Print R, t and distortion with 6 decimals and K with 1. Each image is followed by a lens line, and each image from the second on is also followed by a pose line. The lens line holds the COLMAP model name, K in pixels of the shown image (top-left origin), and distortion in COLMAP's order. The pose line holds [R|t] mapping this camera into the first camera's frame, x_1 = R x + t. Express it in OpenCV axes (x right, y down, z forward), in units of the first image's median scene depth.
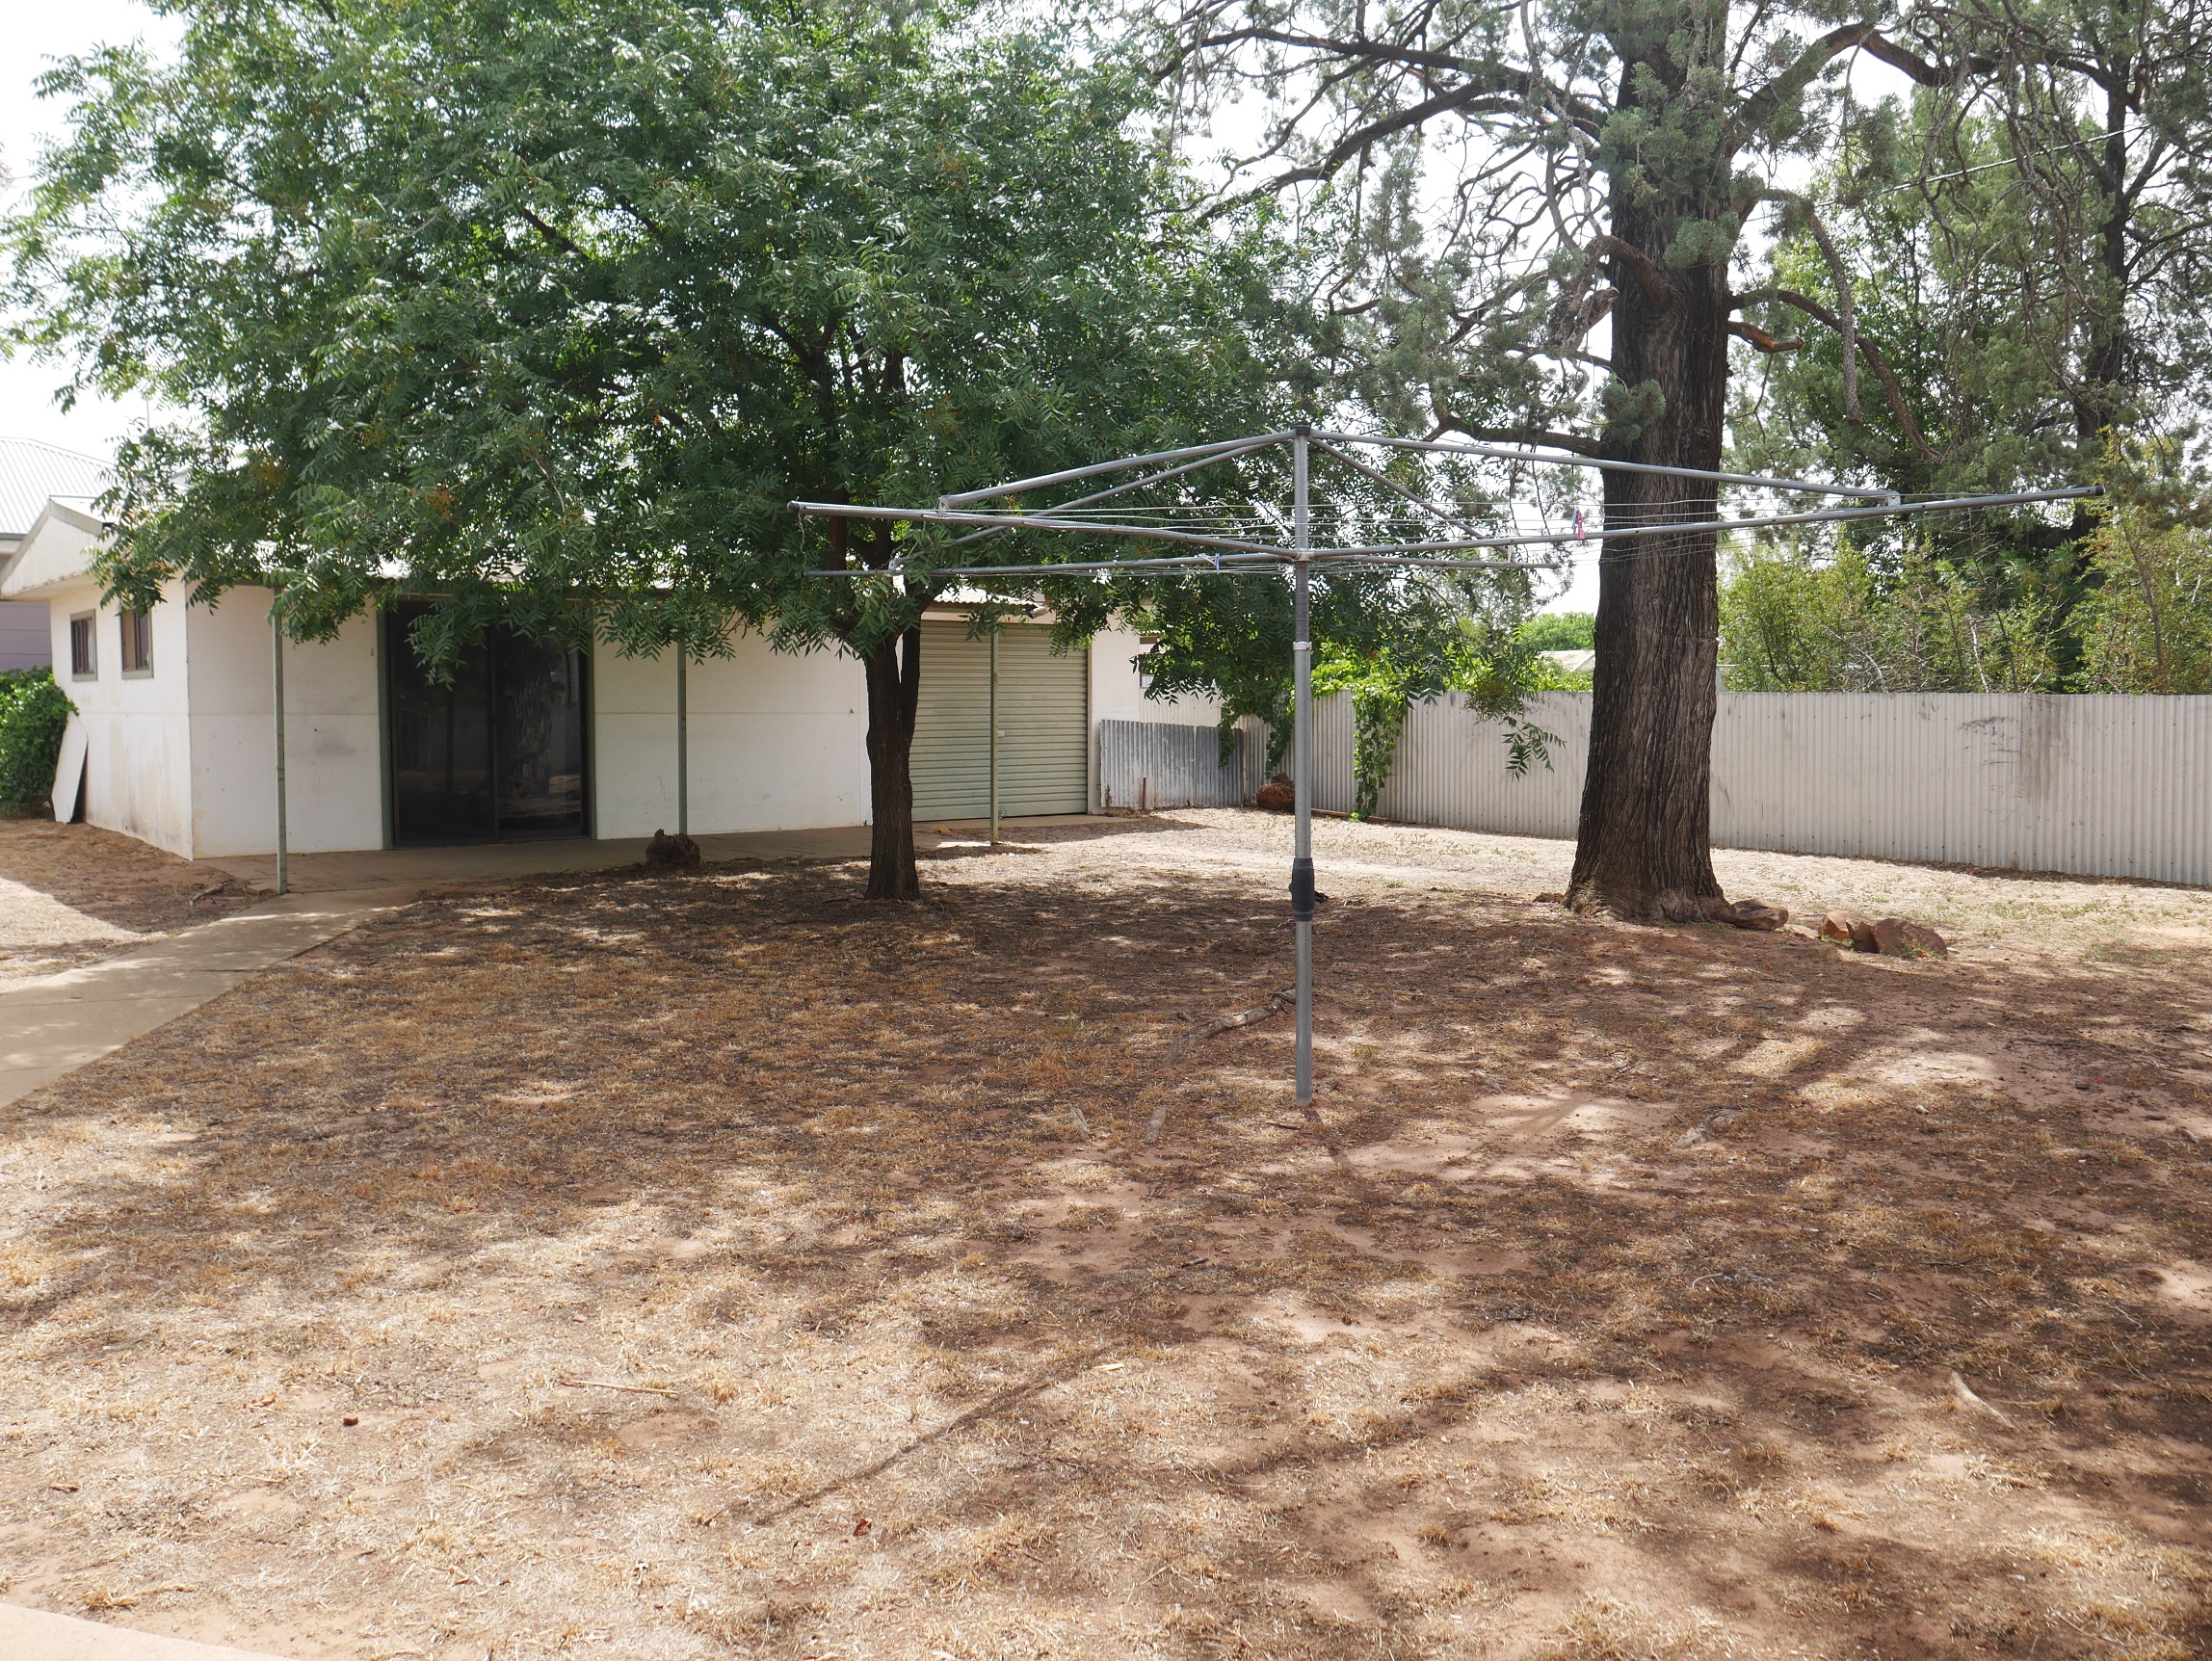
lens RADIAL K [[1826.1, 0, 1106.0], [0, 1826.1, 830.5], [0, 0, 1]] dist [-0.004368, -0.003730]
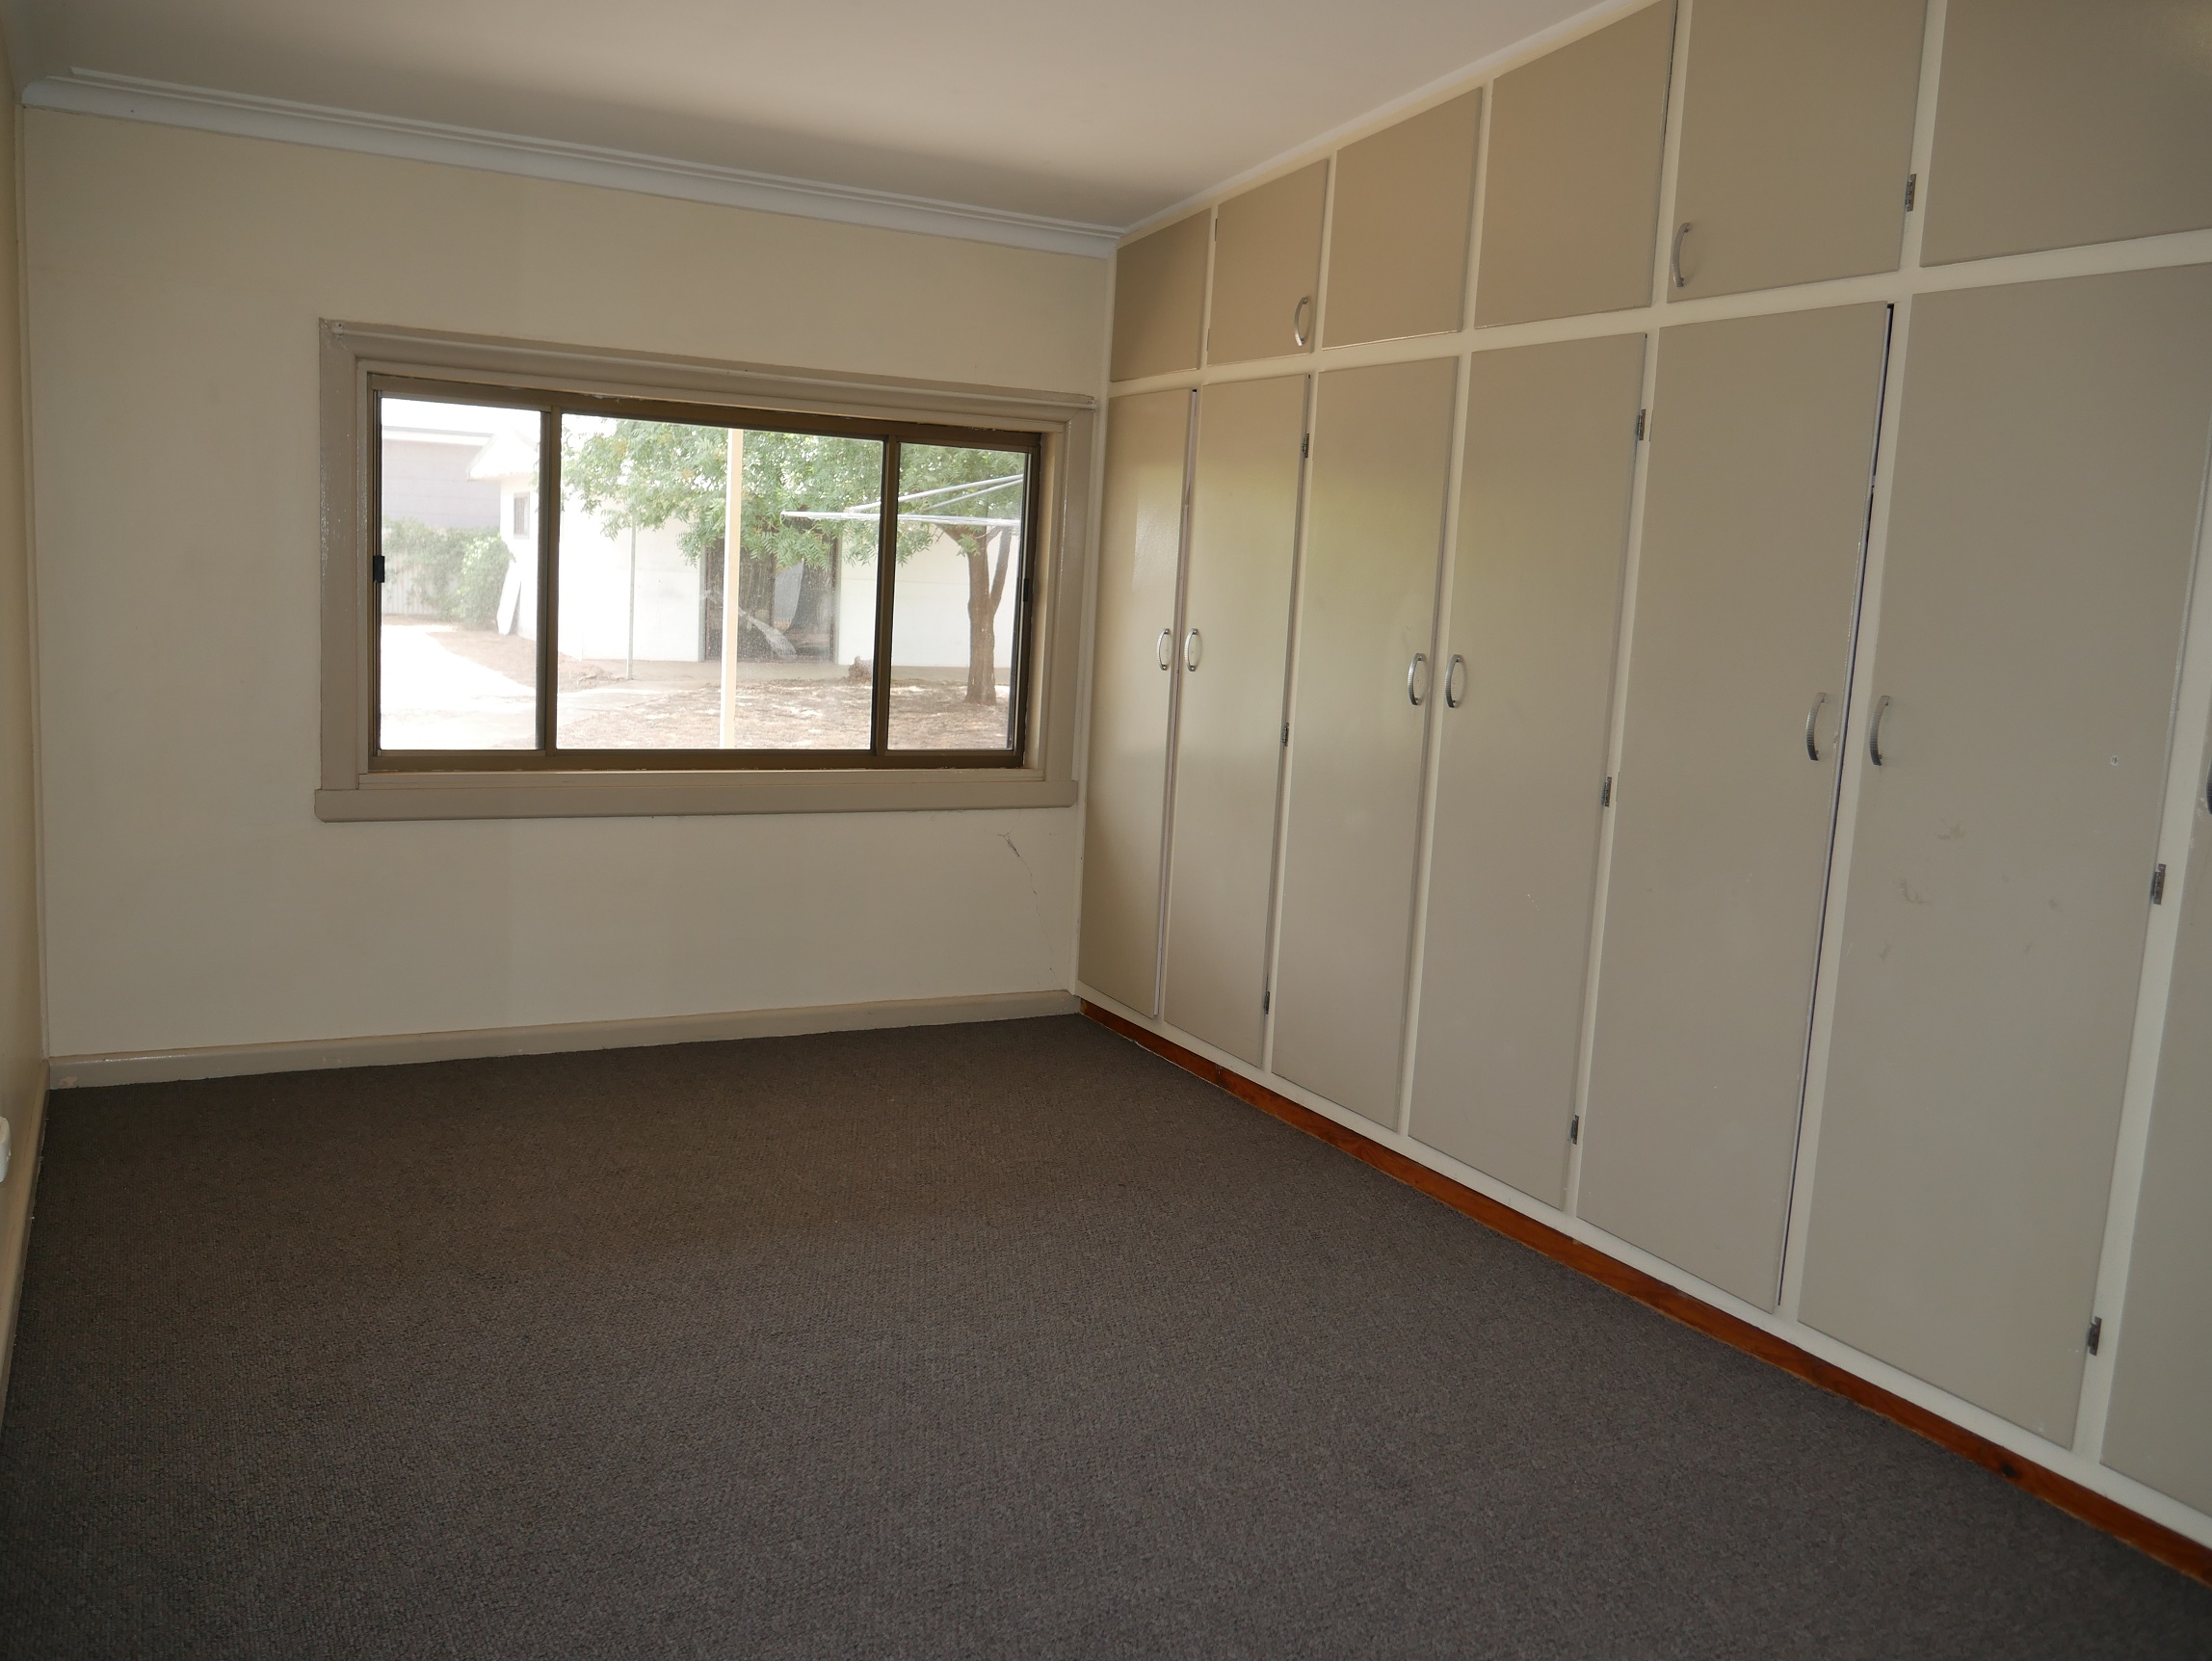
lens RADIAL K [[1826.1, 0, 1106.0], [0, 1826.1, 830.5], [0, 0, 1]] dist [-0.004368, -0.003730]
pose [[0.979362, 0.074773, -0.187772, 0.271030], [-0.061444, 0.995225, 0.075838, 0.016213], [0.192546, -0.062735, 0.979281, -0.505439]]
